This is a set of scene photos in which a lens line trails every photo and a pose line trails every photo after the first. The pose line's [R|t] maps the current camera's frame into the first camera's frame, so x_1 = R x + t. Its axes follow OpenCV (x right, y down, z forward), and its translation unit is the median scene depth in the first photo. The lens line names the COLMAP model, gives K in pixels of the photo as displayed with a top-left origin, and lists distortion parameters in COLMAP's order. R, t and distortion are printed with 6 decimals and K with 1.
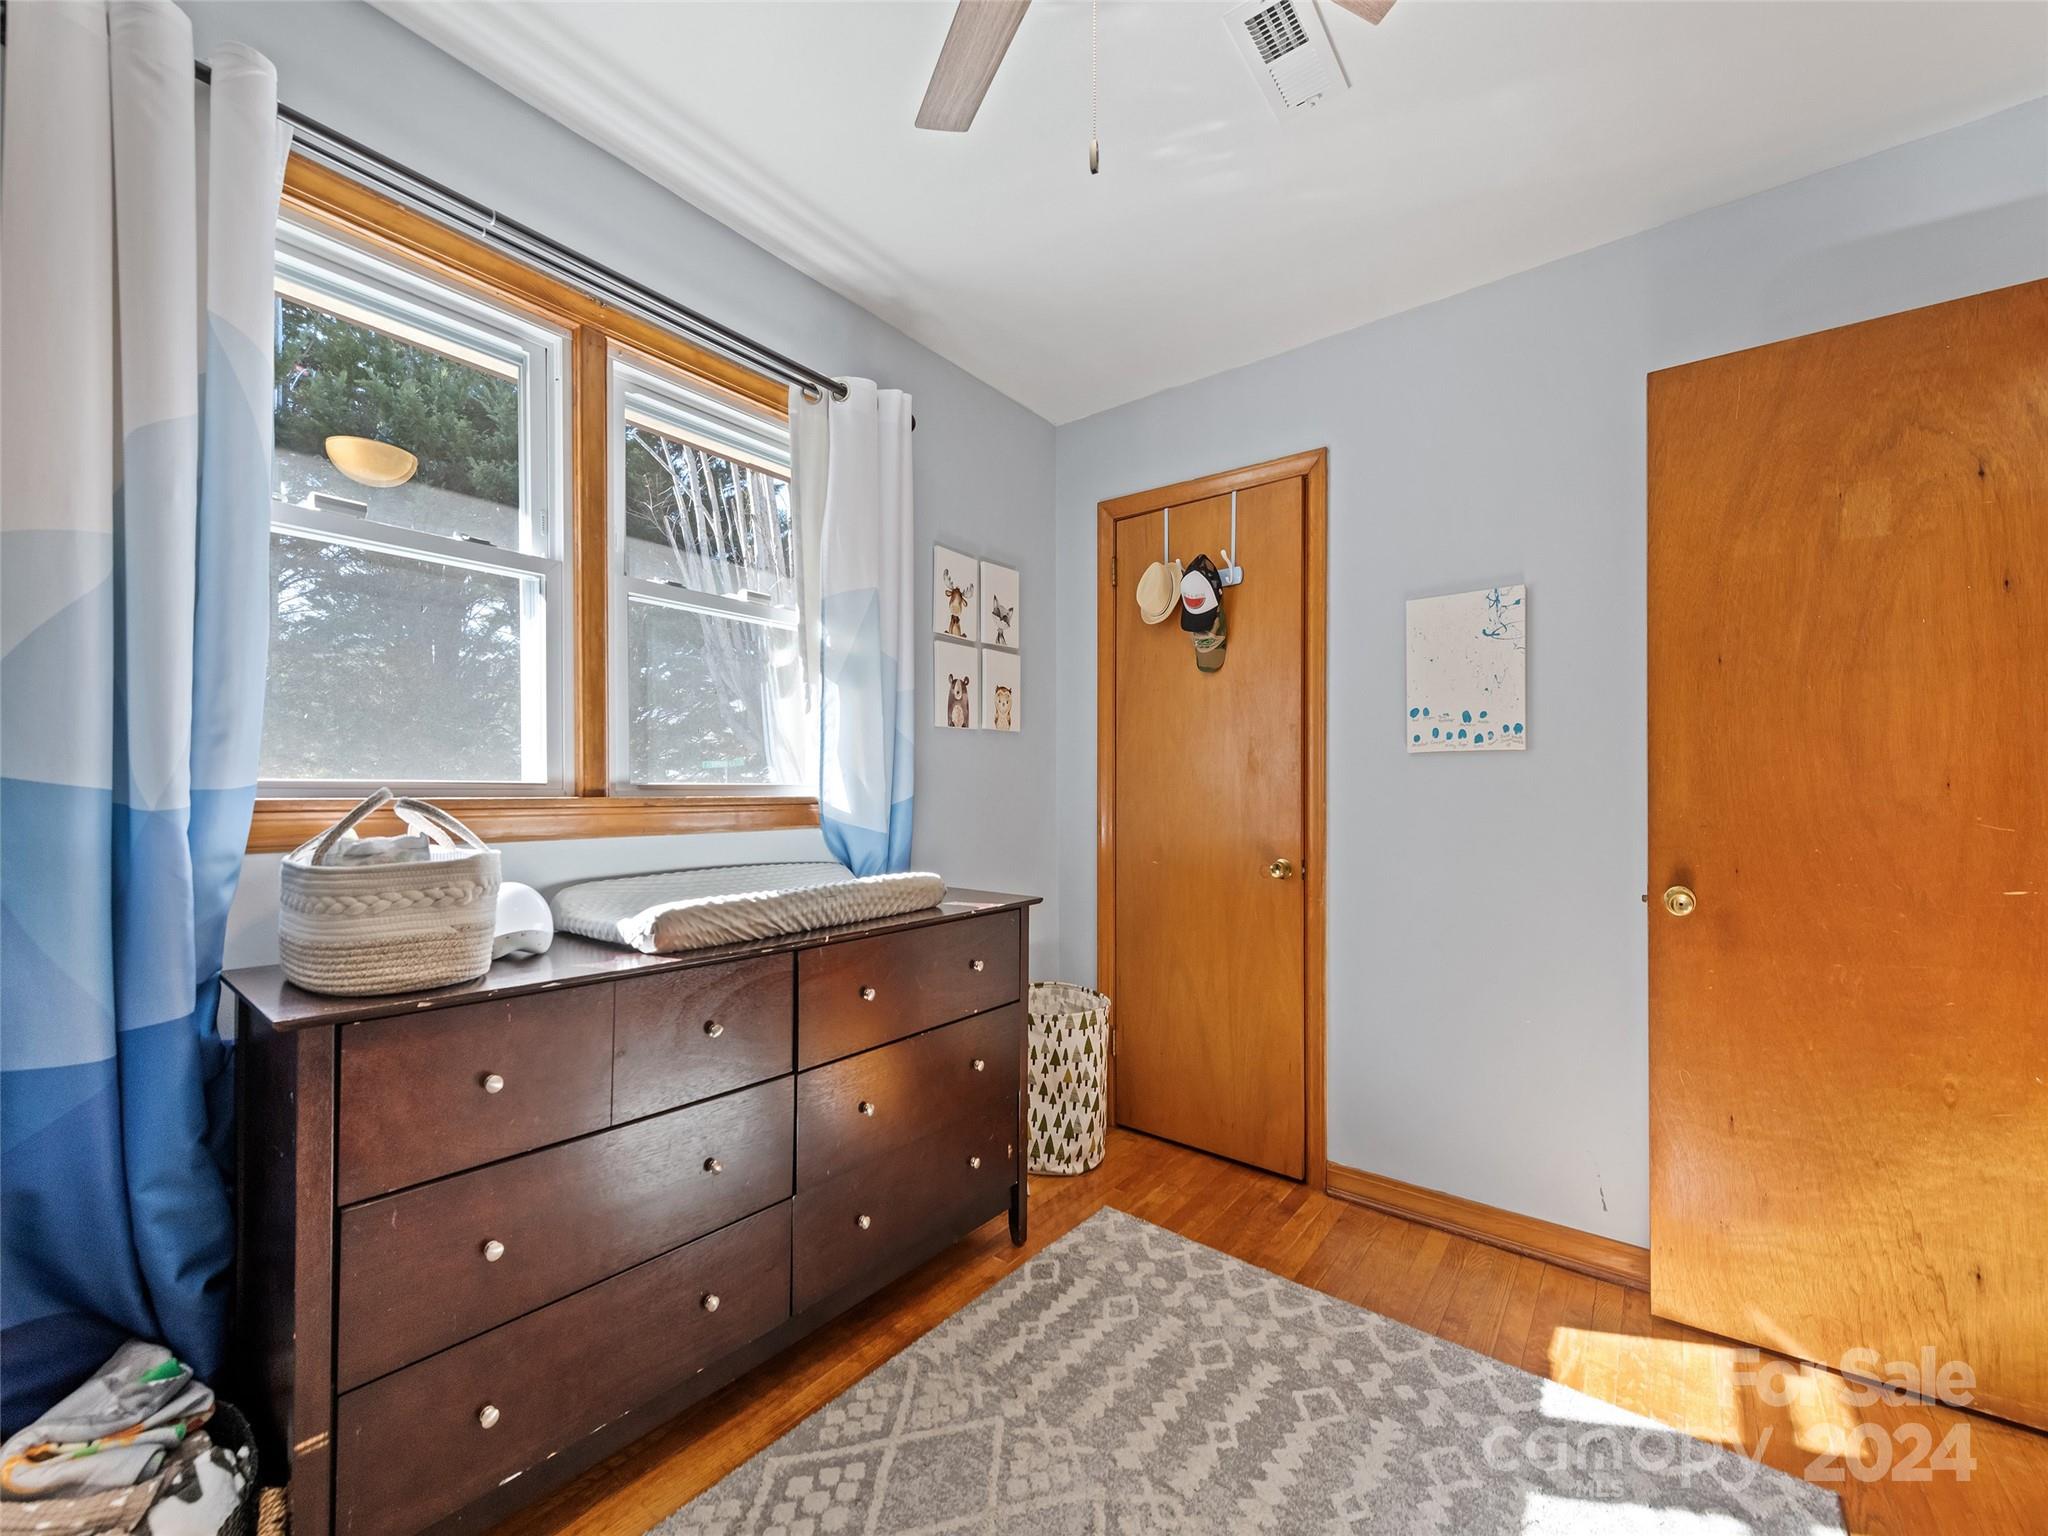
lens RADIAL K [[833.4, 0, 1023.7], [0, 833.4, 783.1], [0, 0, 1]] dist [0.031696, -0.000065]
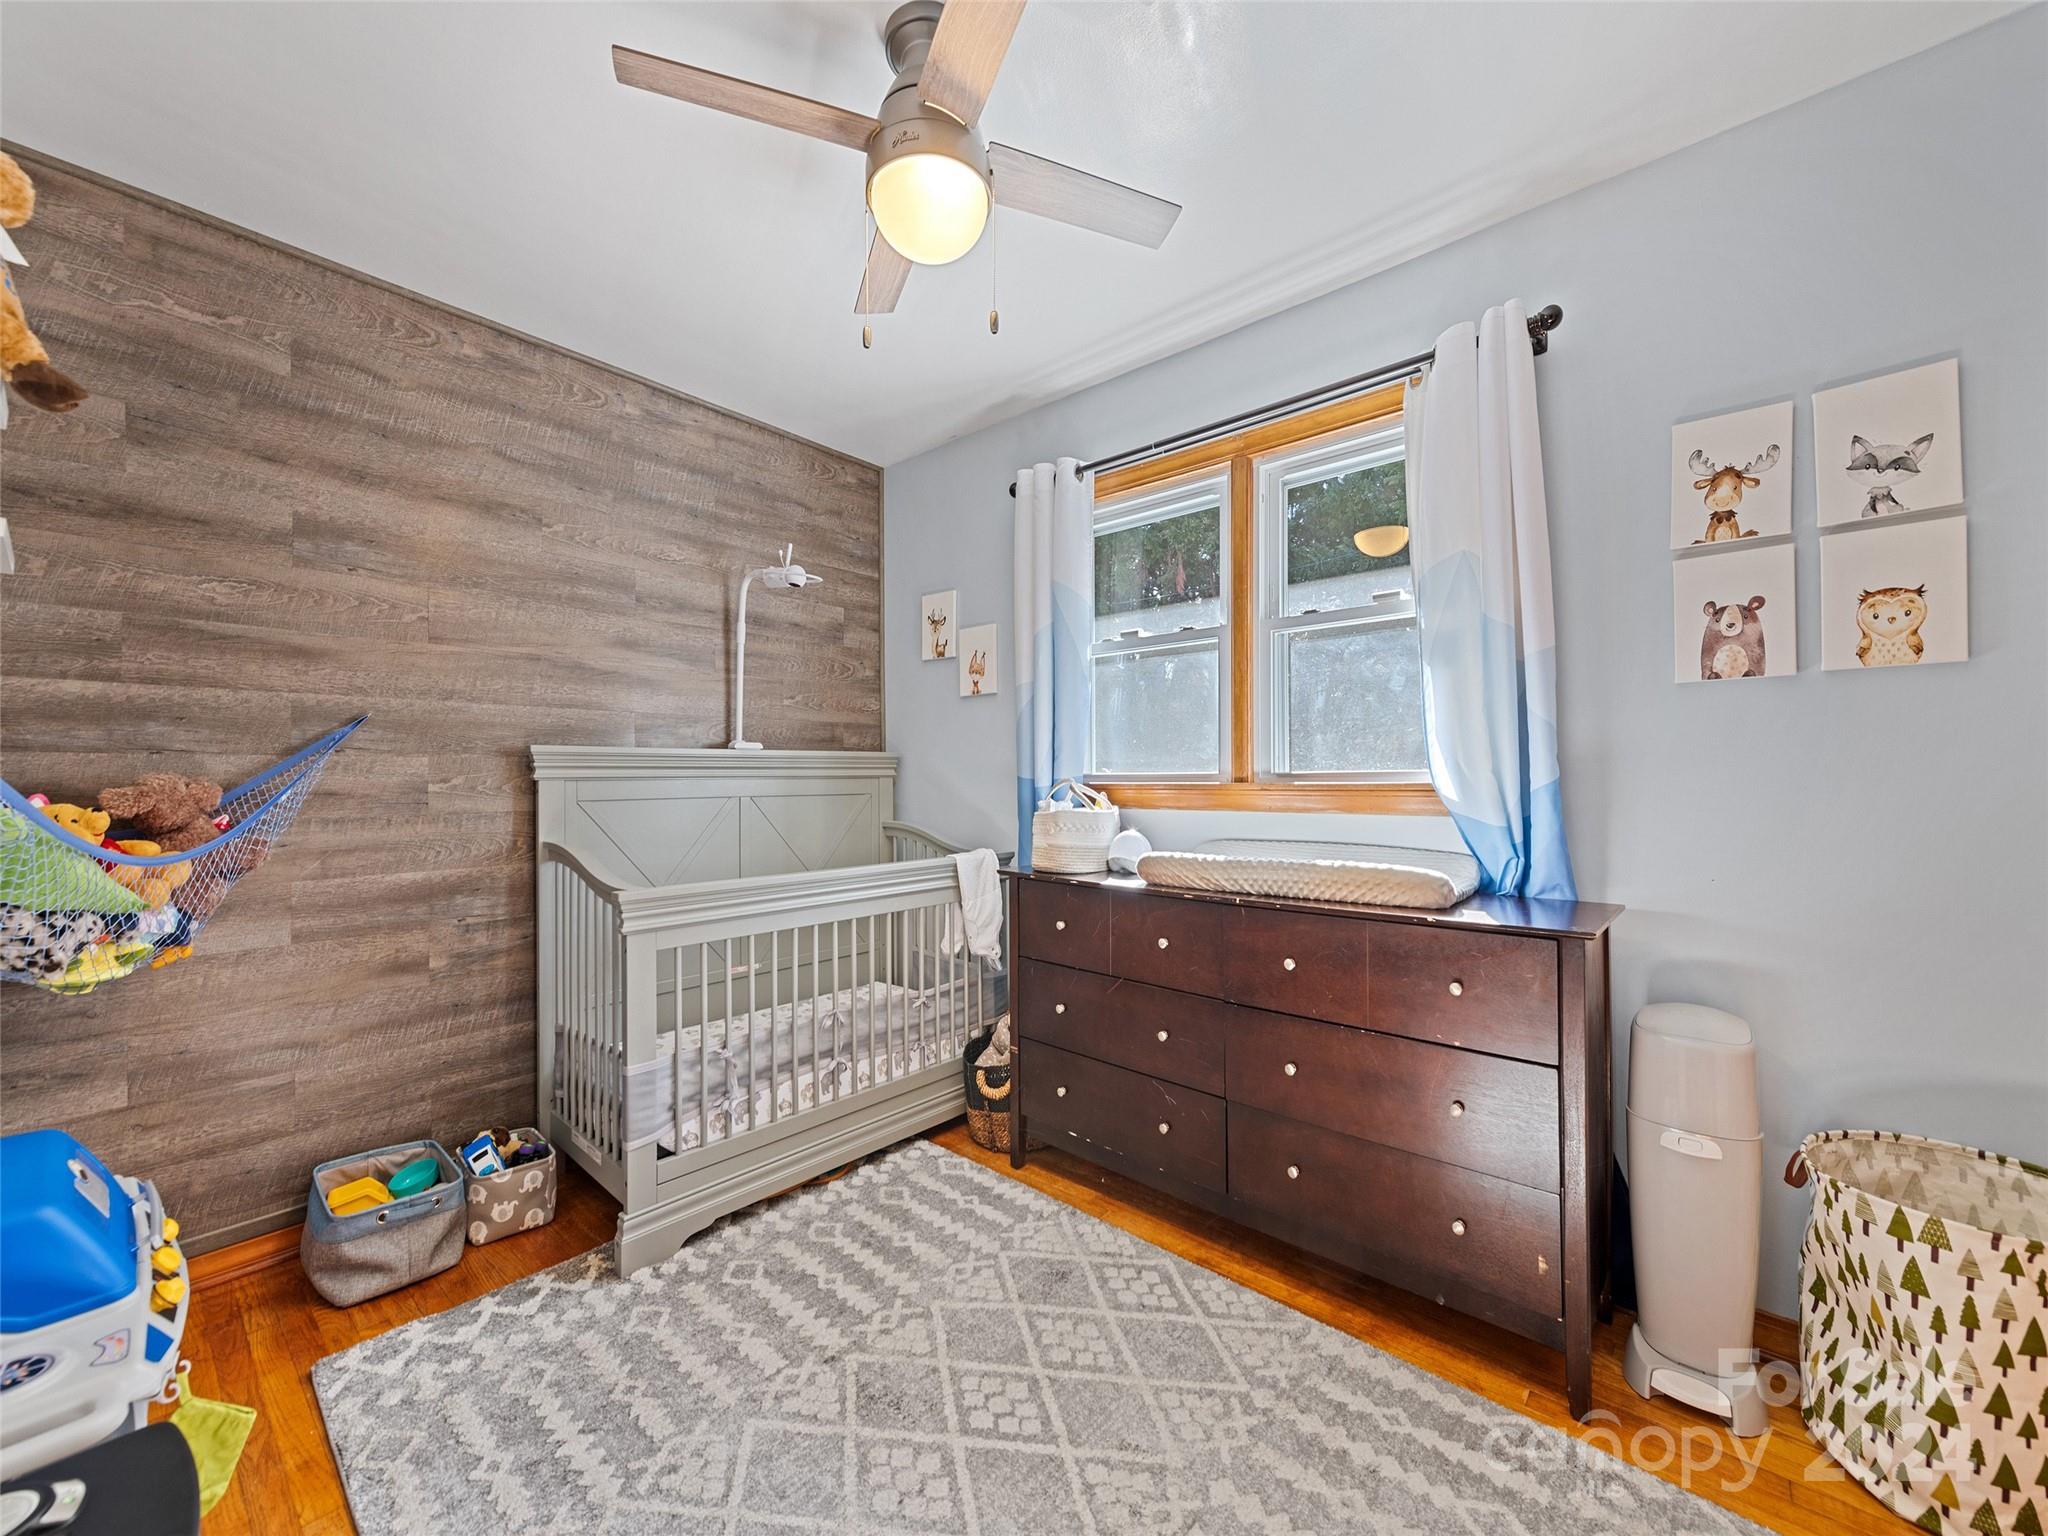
lens RADIAL K [[808.2, 0, 1021.4], [0, 808.2, 763.9], [0, 0, 1]] dist [0.006725, -0.000342]
pose [[-0.063937, -0.019123, -0.997771, 0.722246], [0.014013, 0.999701, -0.020058, 0.006569], [0.997856, -0.015264, -0.063650, 0.587772]]
